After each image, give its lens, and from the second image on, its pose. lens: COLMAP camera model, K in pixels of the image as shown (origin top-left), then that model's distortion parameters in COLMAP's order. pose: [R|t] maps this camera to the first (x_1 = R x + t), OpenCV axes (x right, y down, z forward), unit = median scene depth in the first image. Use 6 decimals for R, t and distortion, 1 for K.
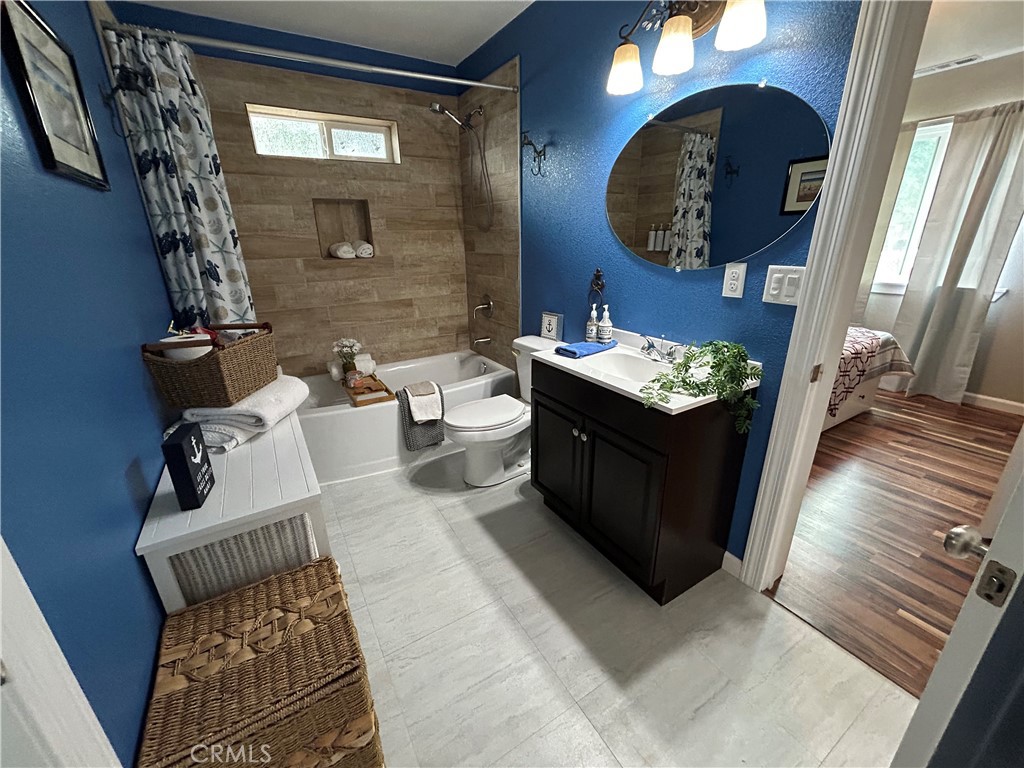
lens RADIAL K [[411.9, 0, 510.8], [0, 411.9, 380.8], [0, 0, 1]] dist [-0.000010, 0.000920]
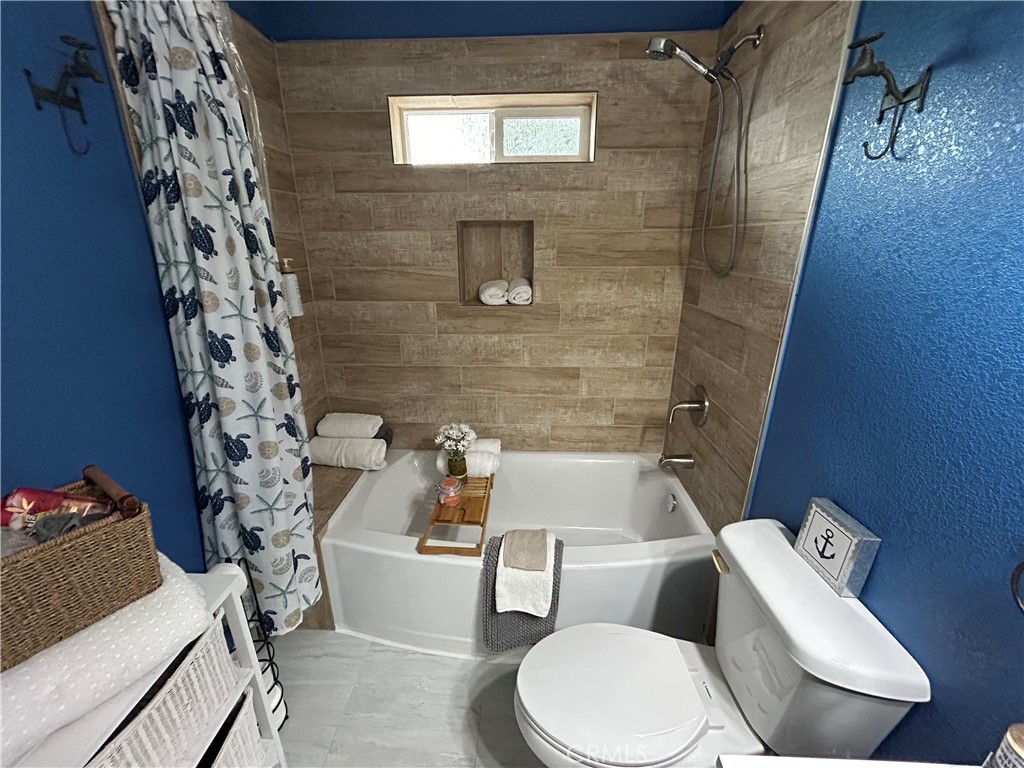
lens RADIAL K [[411.9, 0, 510.0], [0, 411.9, 382.5], [0, 0, 1]] dist [-0.000010, 0.000920]
pose [[0.830395, 0.192952, -0.522698, 0.017413], [-0.194961, 0.979441, 0.051828, -0.218315], [0.521952, 0.058868, 0.850941, 0.445776]]
